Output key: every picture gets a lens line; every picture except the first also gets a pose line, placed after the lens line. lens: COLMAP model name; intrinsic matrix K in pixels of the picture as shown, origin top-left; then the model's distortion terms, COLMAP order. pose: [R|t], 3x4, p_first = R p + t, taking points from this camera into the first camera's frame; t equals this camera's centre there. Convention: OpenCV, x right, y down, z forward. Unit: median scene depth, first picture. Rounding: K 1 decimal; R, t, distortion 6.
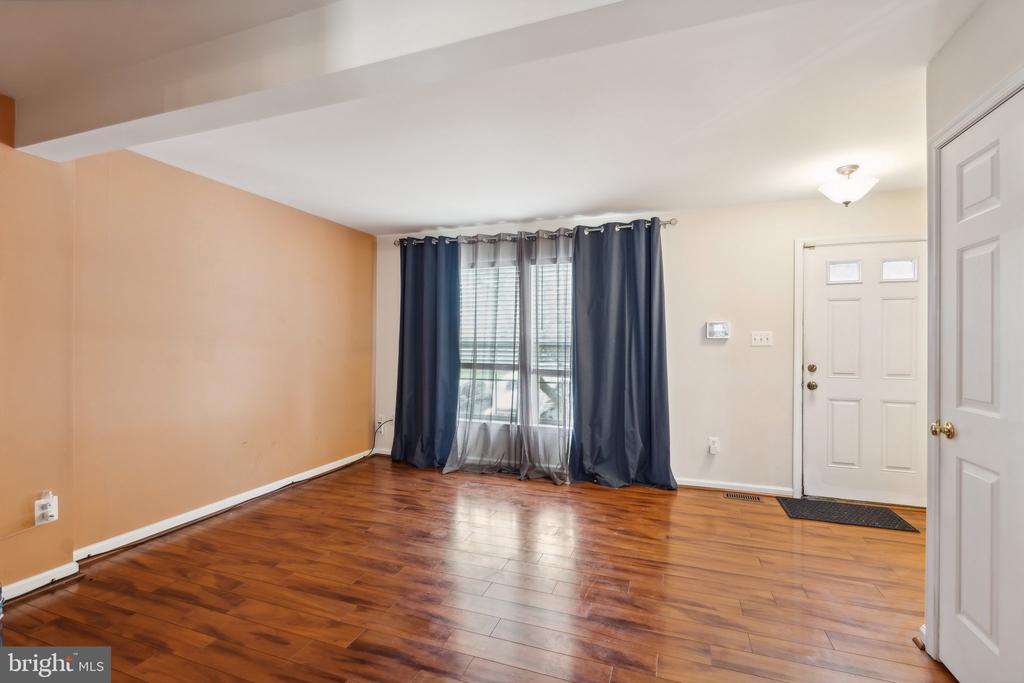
lens RADIAL K [[457.7, 0, 513.9], [0, 457.7, 341.6], [0, 0, 1]] dist [-0.005413, 0.001373]
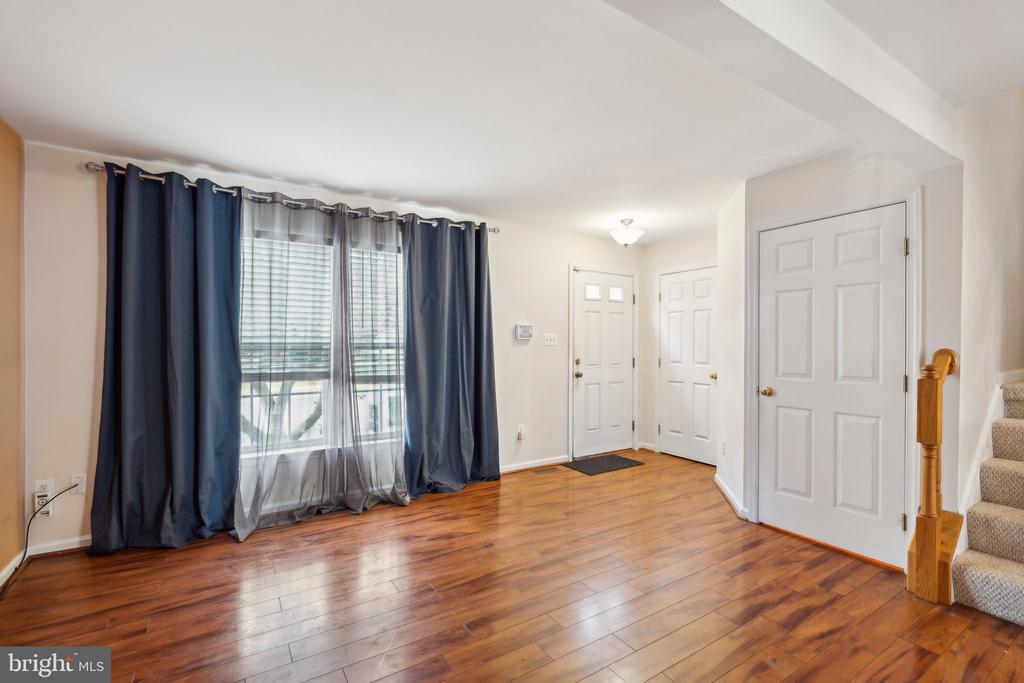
lens RADIAL K [[457.7, 0, 514.6], [0, 457.7, 346.2], [0, 0, 1]] dist [-0.005413, 0.001373]
pose [[0.610550, -0.009774, 0.791918, -0.450734], [0.001458, 0.999936, 0.011218, -0.002124], [-0.791977, -0.005695, 0.610525, 0.289923]]
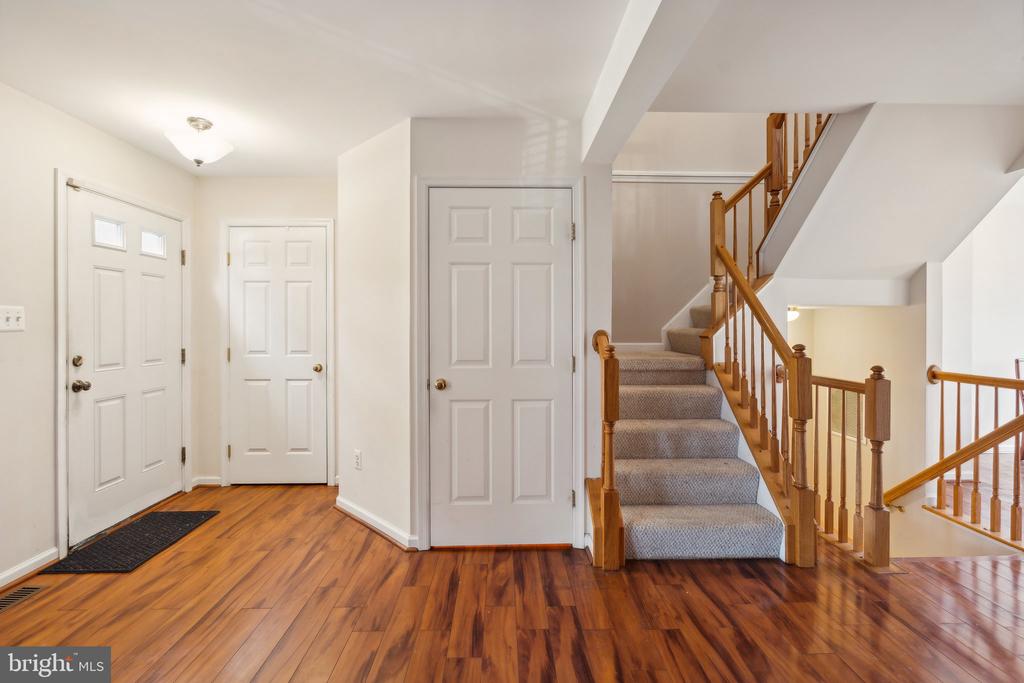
lens RADIAL K [[457.7, 0, 514.6], [0, 457.7, 329.5], [0, 0, 1]] dist [-0.005413, 0.001373]
pose [[-0.362879, -0.012602, 0.931751, -0.209086], [-0.001520, 0.999915, 0.012932, -0.000678], [-0.931835, 0.003277, -0.362867, 0.550531]]
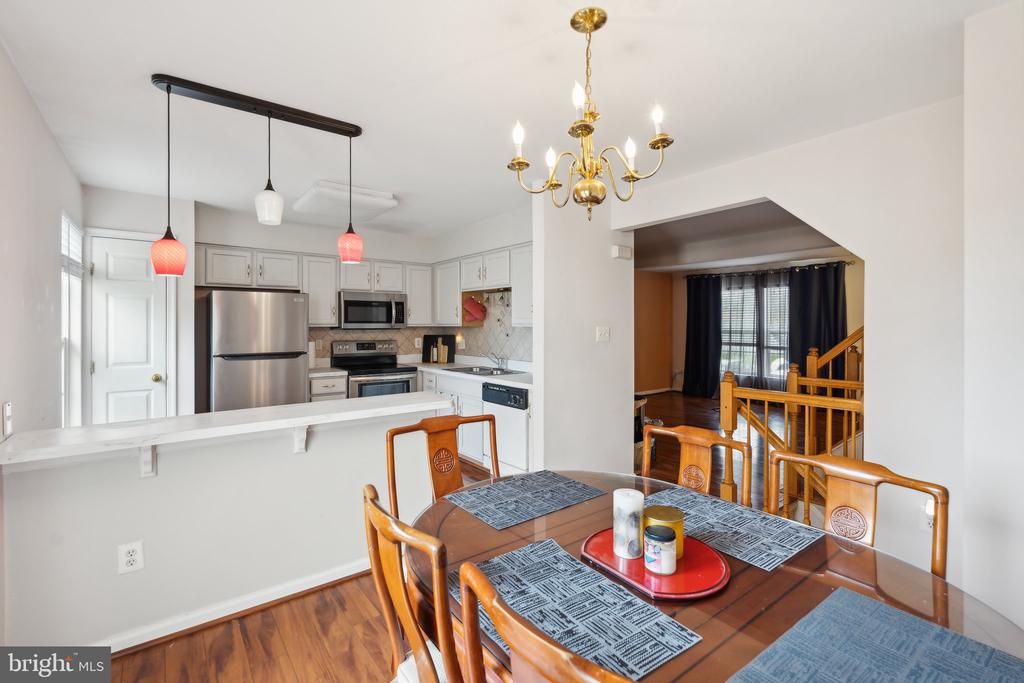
lens RADIAL K [[457.7, 0, 513.6], [0, 457.7, 328.4], [0, 0, 1]] dist [-0.005413, 0.001373]
pose [[0.842742, -0.003238, -0.538307, 0.185318], [0.008773, 0.999932, 0.007719, -0.033303], [0.538245, -0.011228, 0.842713, -1.108017]]
